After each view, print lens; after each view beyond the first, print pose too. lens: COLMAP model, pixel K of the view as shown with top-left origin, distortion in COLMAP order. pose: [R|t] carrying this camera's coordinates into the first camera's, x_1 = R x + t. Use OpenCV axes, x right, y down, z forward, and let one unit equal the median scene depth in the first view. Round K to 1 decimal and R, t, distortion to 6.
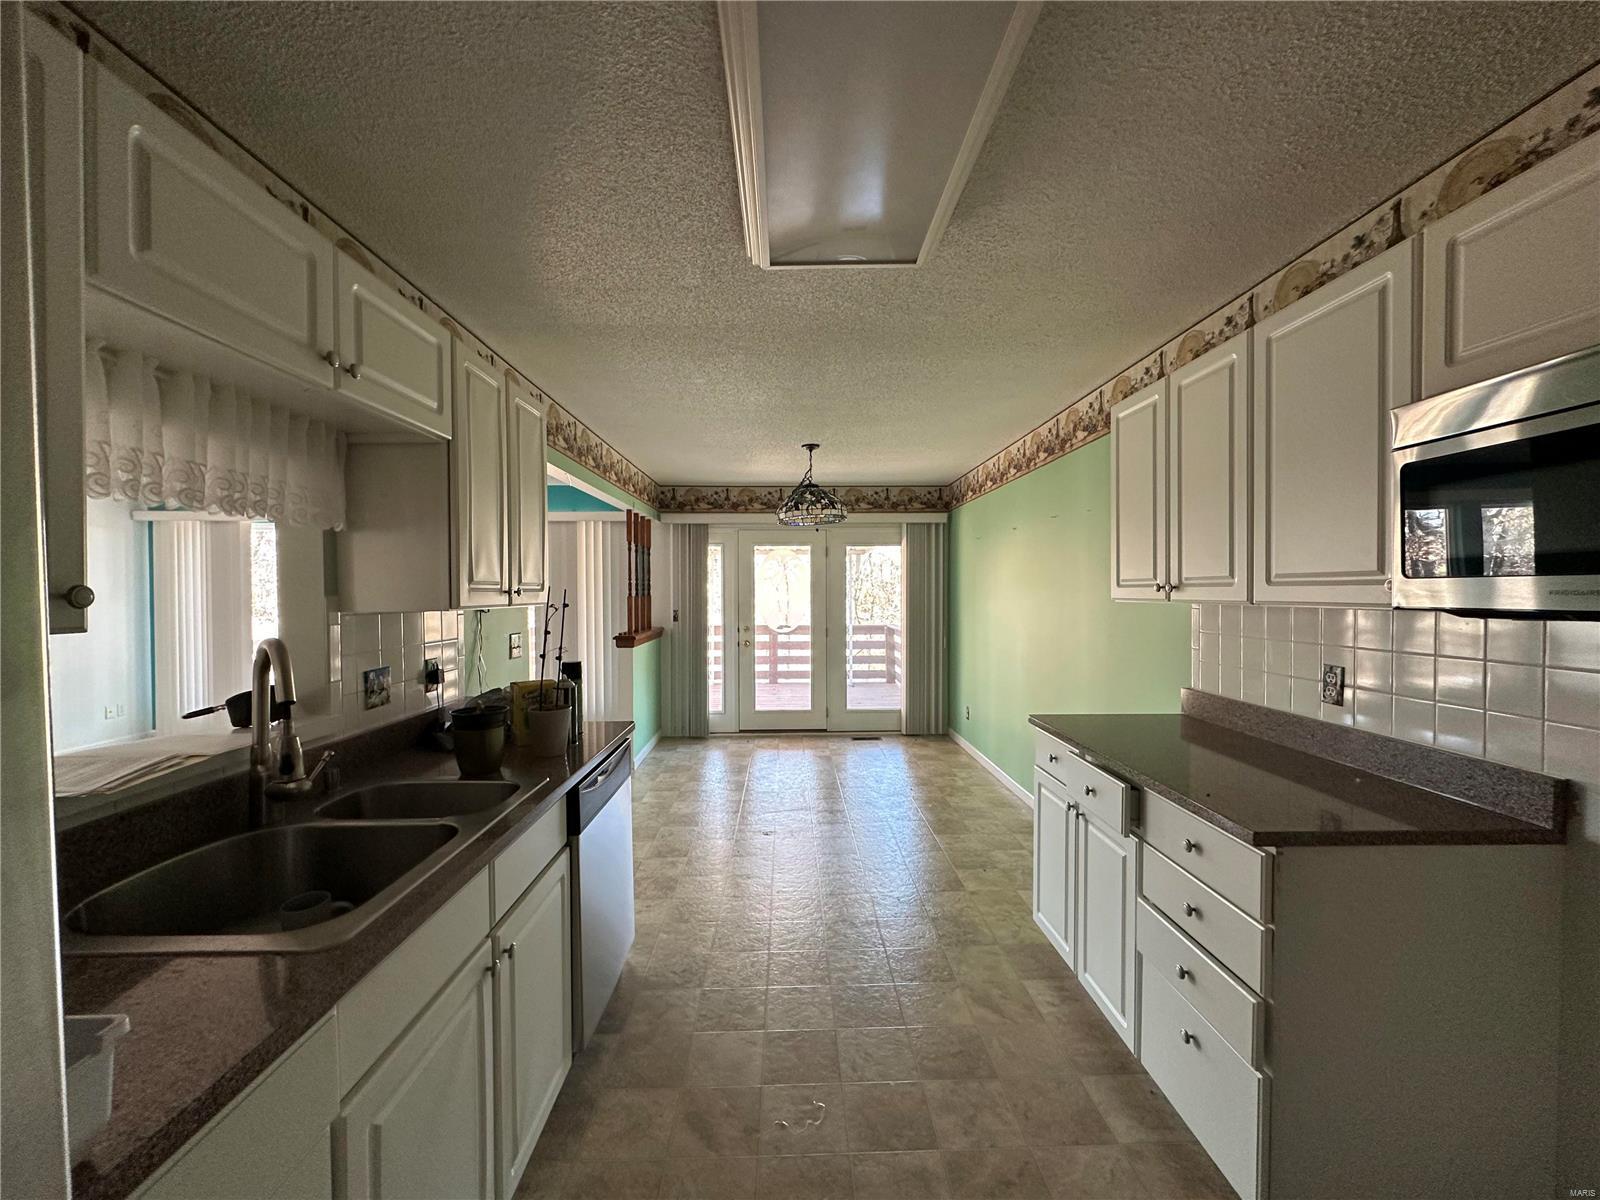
lens RADIAL K [[638.1, 0, 800.7], [0, 638.1, 598.3], [0, 0, 1]] dist [-0.002144, 0.000558]
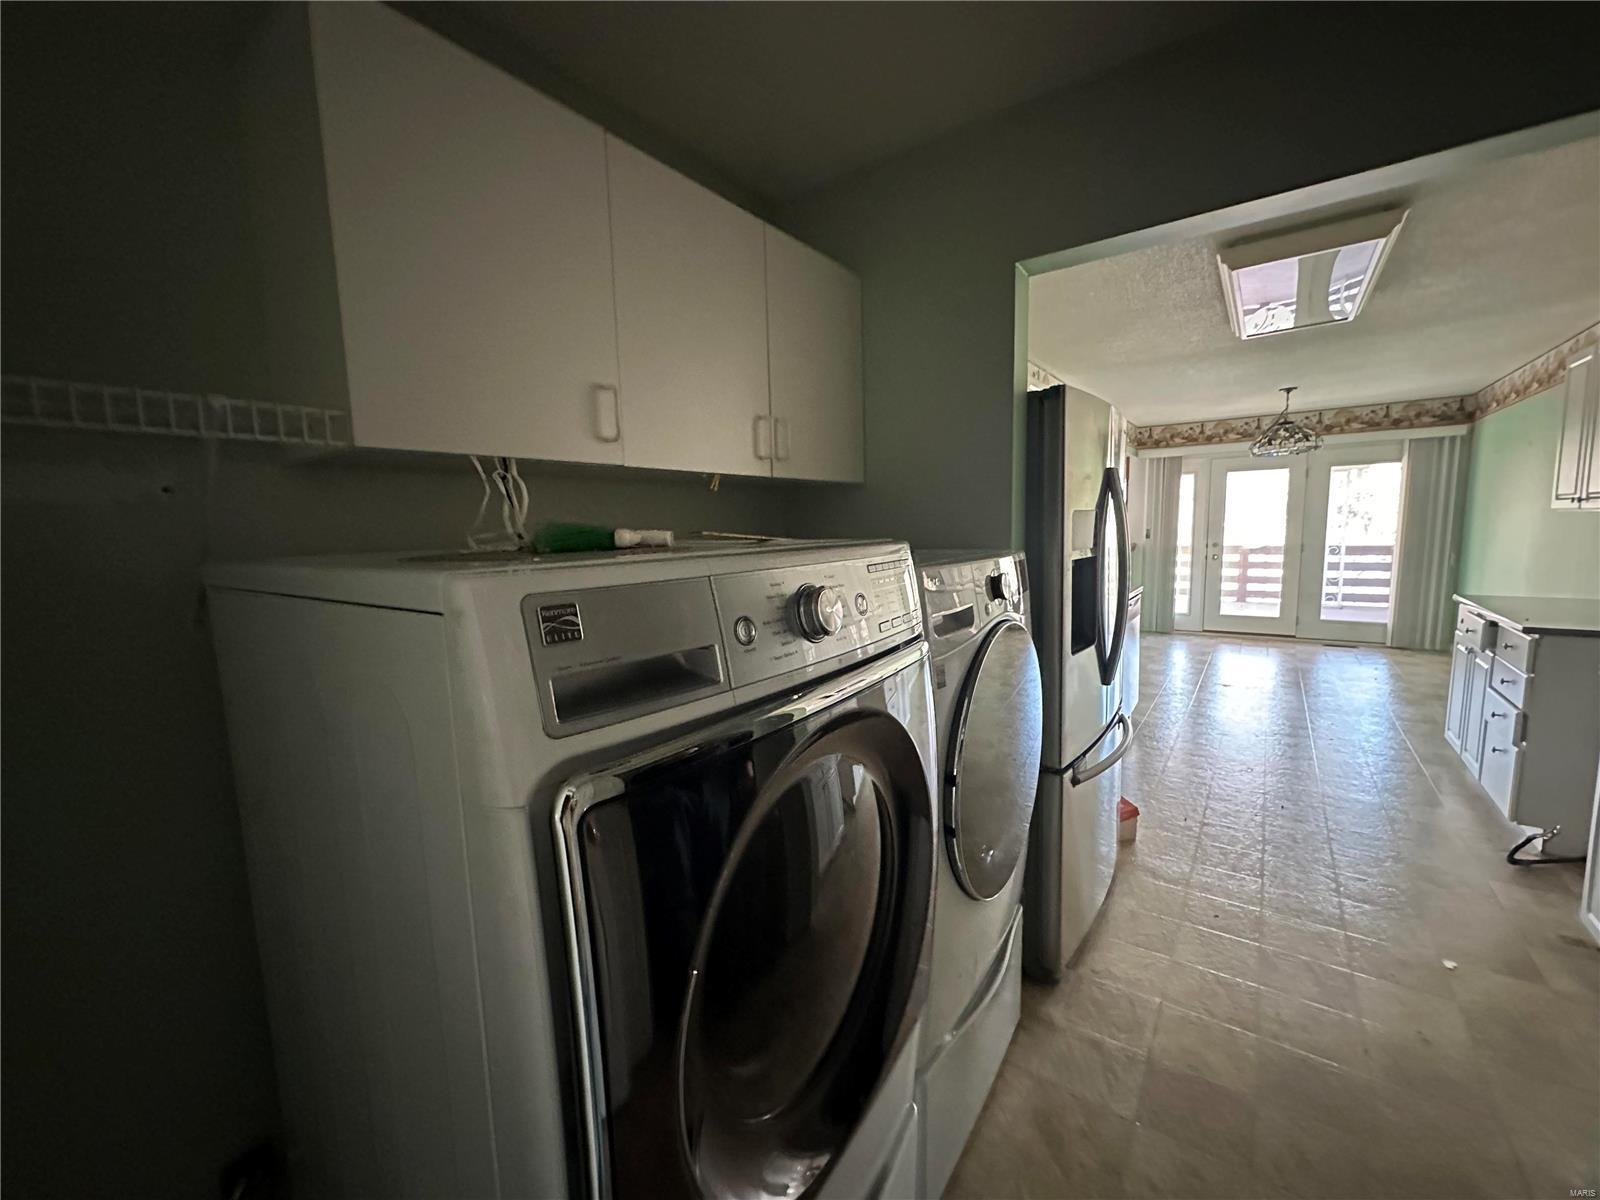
lens RADIAL K [[638.1, 0, 798.8], [0, 638.1, 602.5], [0, 0, 1]] dist [-0.002144, 0.000558]
pose [[0.791493, 0.056592, -0.608553, 0.028477], [0.016865, 0.993302, 0.114306, 0.006421], [0.610946, -0.100735, 0.785237, -0.401225]]
